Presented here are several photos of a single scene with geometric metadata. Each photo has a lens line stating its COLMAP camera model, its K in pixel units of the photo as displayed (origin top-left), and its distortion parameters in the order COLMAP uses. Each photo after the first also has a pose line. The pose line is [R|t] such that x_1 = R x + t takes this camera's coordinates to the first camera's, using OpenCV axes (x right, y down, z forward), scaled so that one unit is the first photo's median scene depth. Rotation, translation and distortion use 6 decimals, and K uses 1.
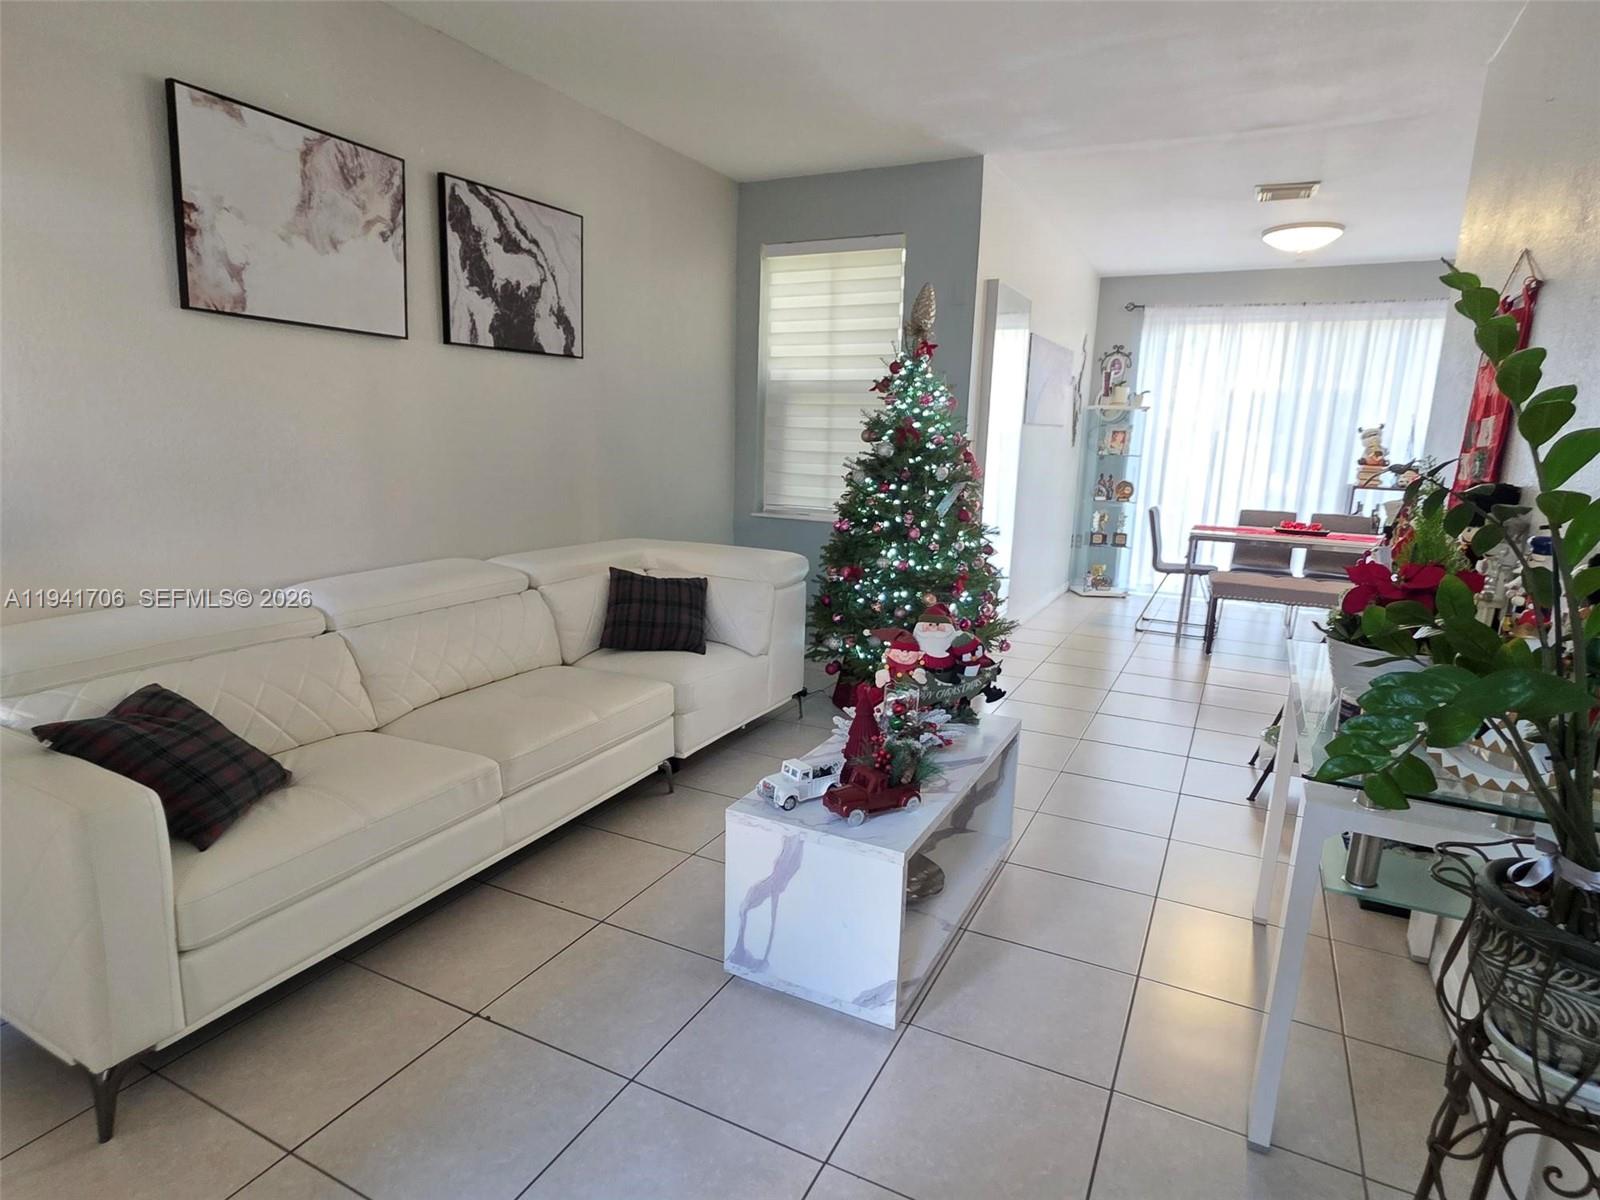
lens RADIAL K [[886.2, 0, 804.1], [0, 886.2, 616.2], [0, 0, 1]] dist [0.002395, -0.000381]
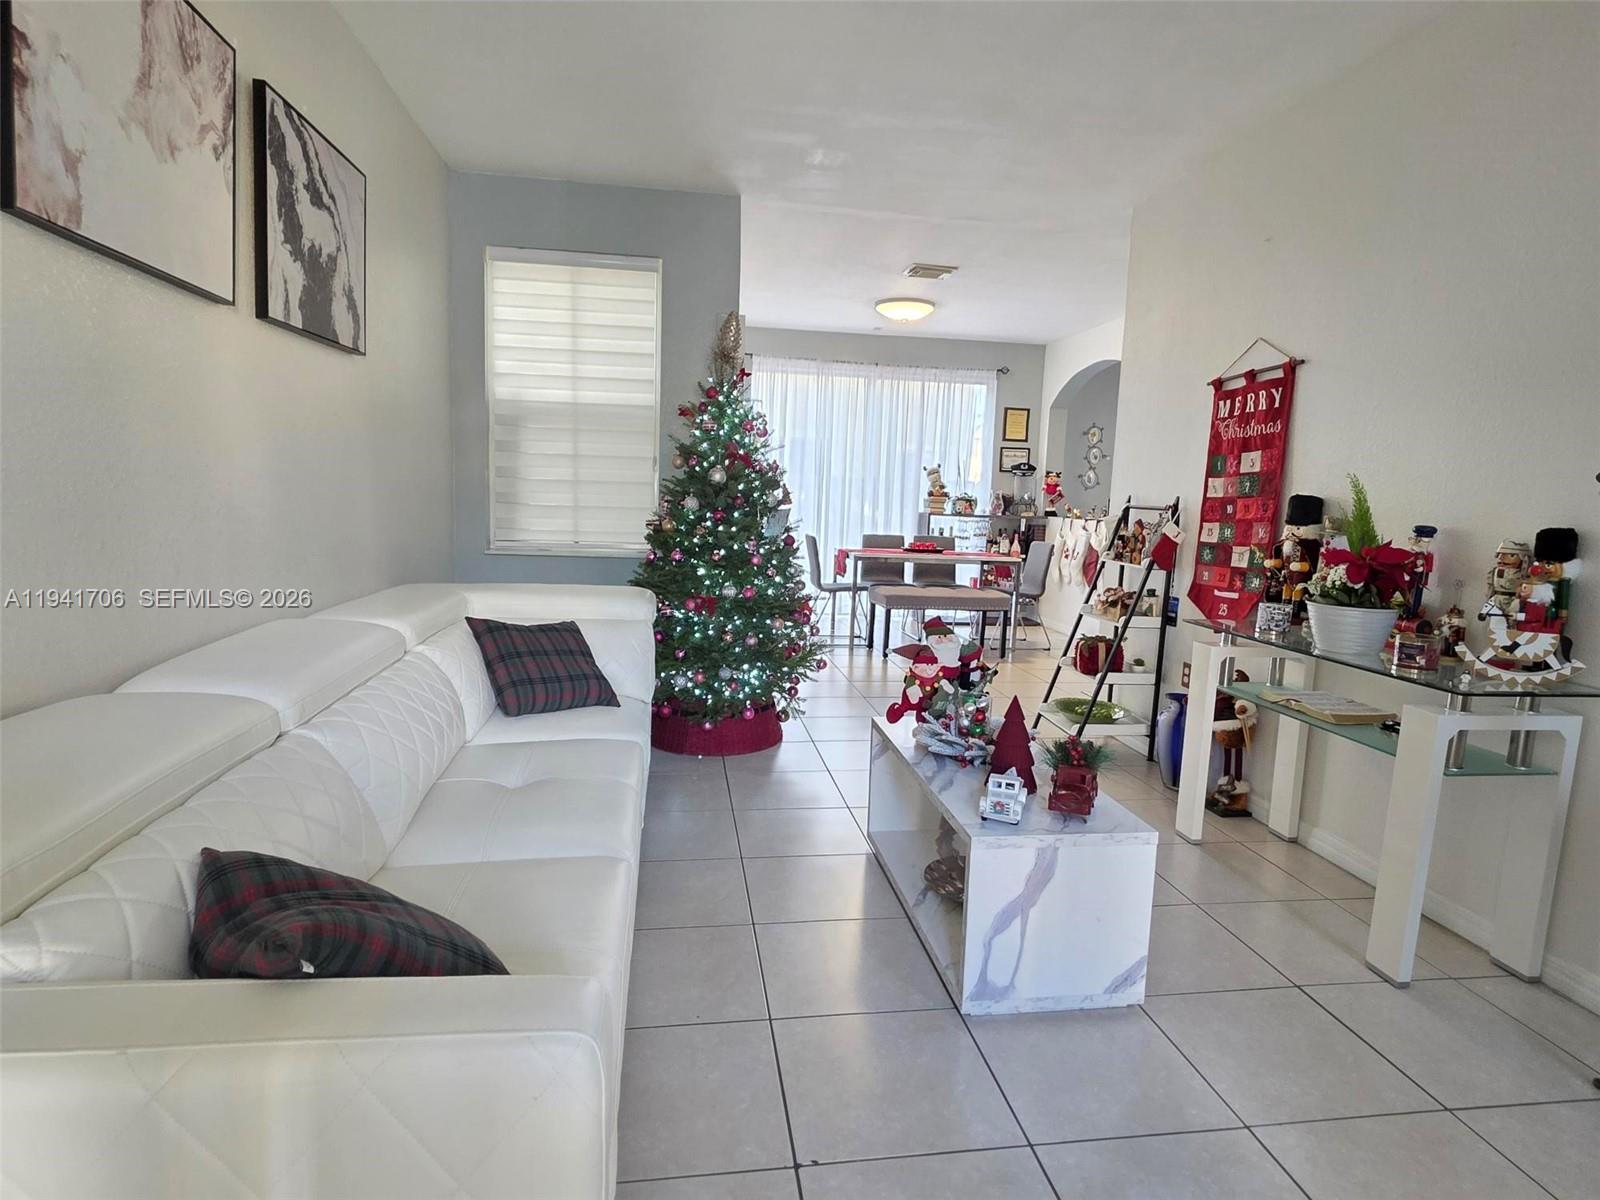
lens RADIAL K [[882.7, 0, 823.6], [0, 882.7, 607.8], [0, 0, 1]] dist [0.001798, 0.000846]
pose [[0.814500, -0.075612, 0.575215, -0.361593], [0.105770, 0.994208, -0.019081, -0.012509], [-0.570440, 0.076382, 0.817780, 0.144764]]
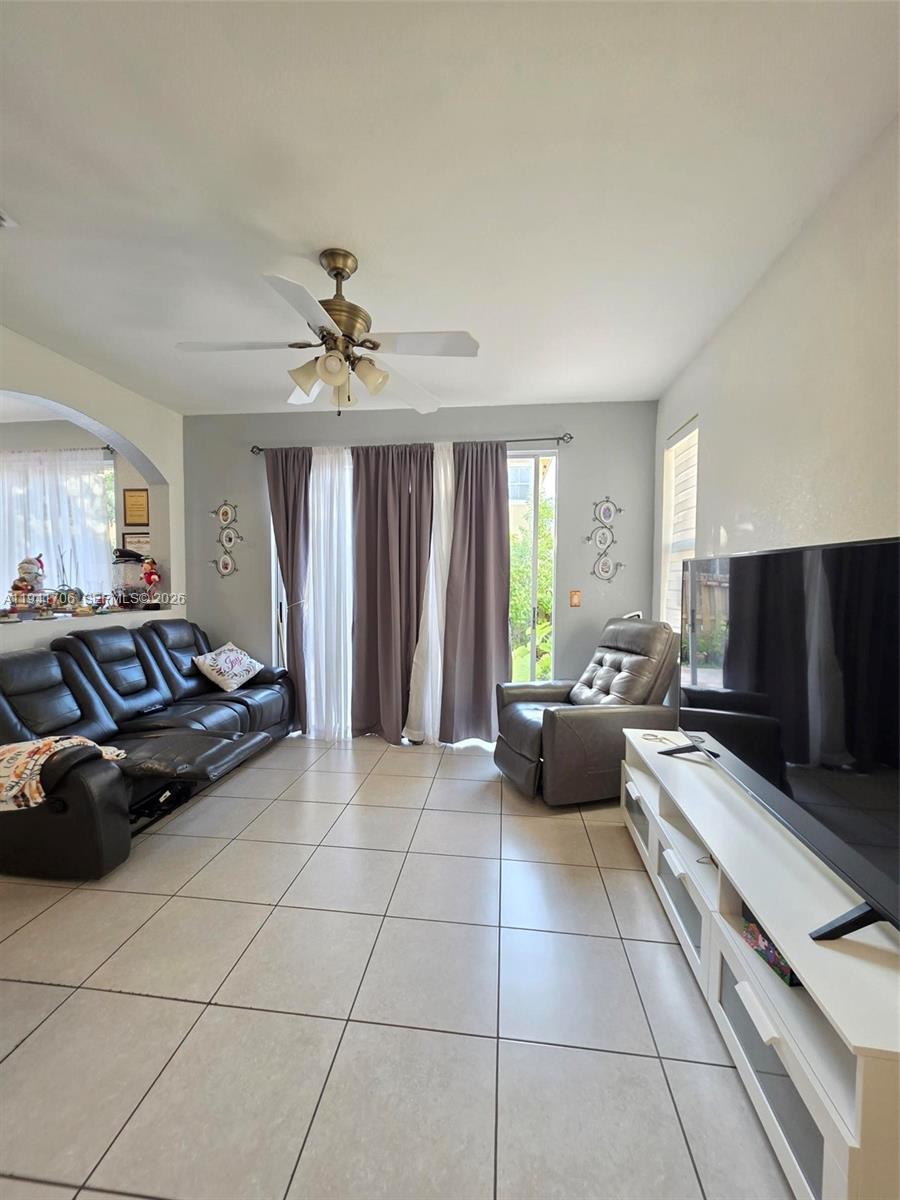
lens RADIAL K [[504.7, 0, 450.0], [0, 504.7, 600.0], [0, 0, 1]] dist [0.007556, 0.000075]
pose [[0.943349, -0.039886, 0.329396, 1.564286], [0.088261, 0.987146, -0.133237, -0.041570], [-0.319848, 0.154762, 0.934744, 0.385457]]
